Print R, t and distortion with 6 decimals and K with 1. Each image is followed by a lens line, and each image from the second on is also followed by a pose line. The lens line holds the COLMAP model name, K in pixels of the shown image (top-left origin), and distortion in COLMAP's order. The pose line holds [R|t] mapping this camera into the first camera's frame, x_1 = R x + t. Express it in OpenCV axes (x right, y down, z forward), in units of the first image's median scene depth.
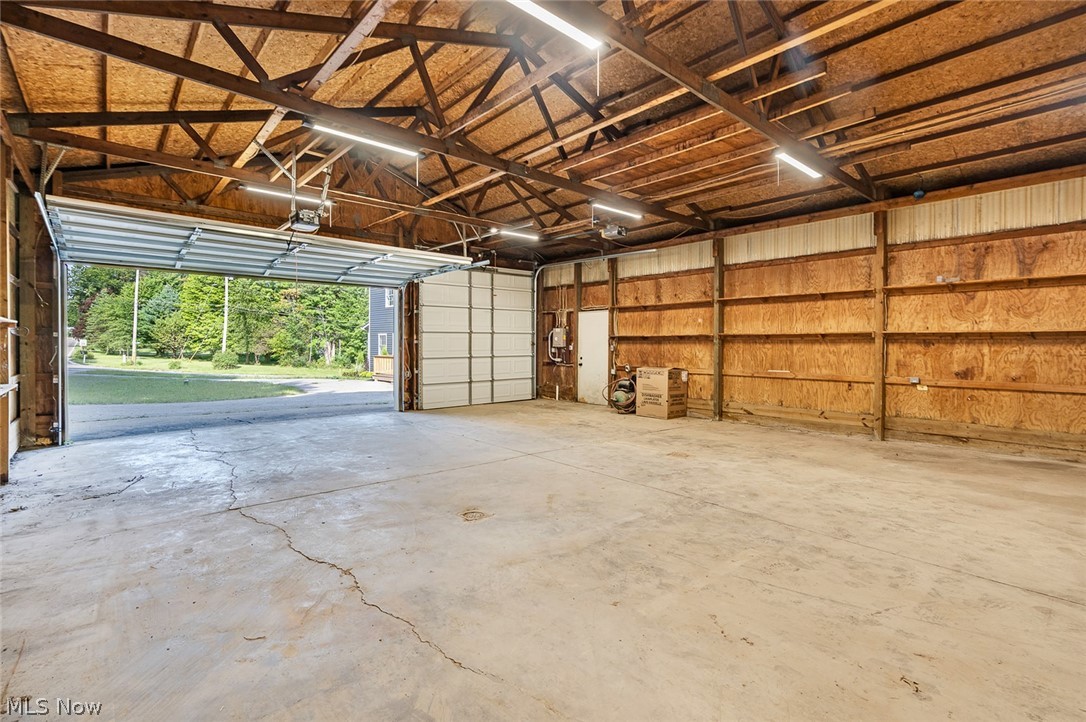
lens RADIAL K [[498.2, 0, 547.5], [0, 498.2, 352.3], [0, 0, 1]] dist [-0.000760, -0.000763]
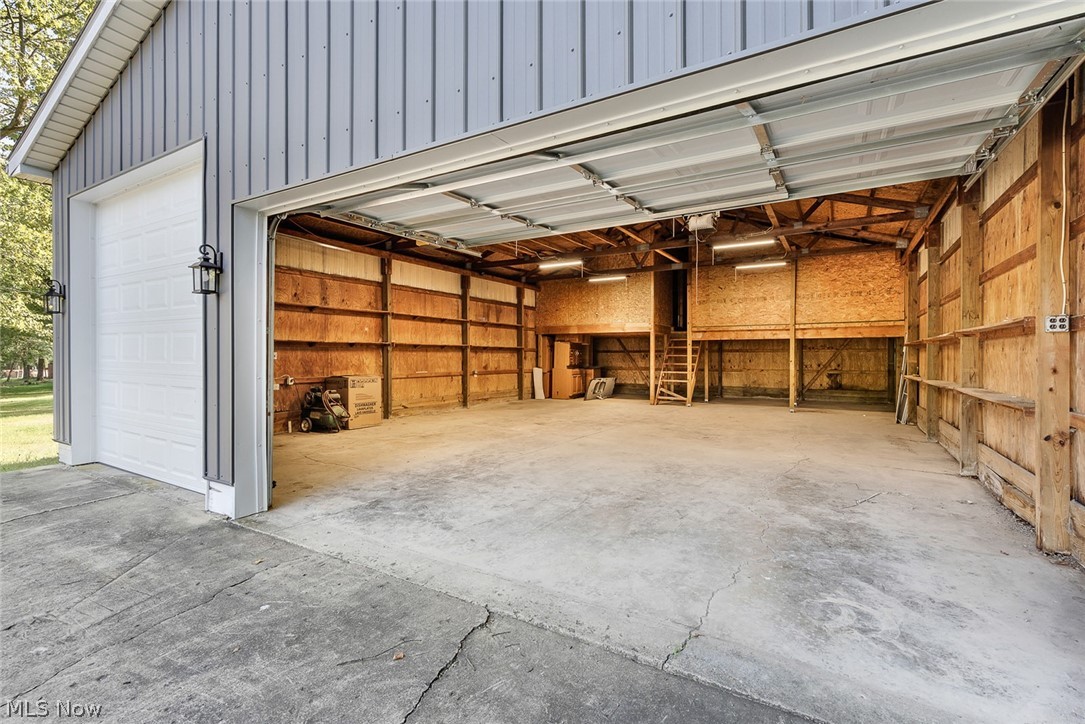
lens RADIAL K [[497.7, 0, 545.5], [0, 497.7, 357.7], [0, 0, 1]] dist [-0.000760, -0.000763]
pose [[-0.291941, -0.013671, 0.956339, -0.880289], [0.003735, 0.999874, 0.015434, -0.019596], [-0.956429, 0.008078, -0.291853, 1.024352]]
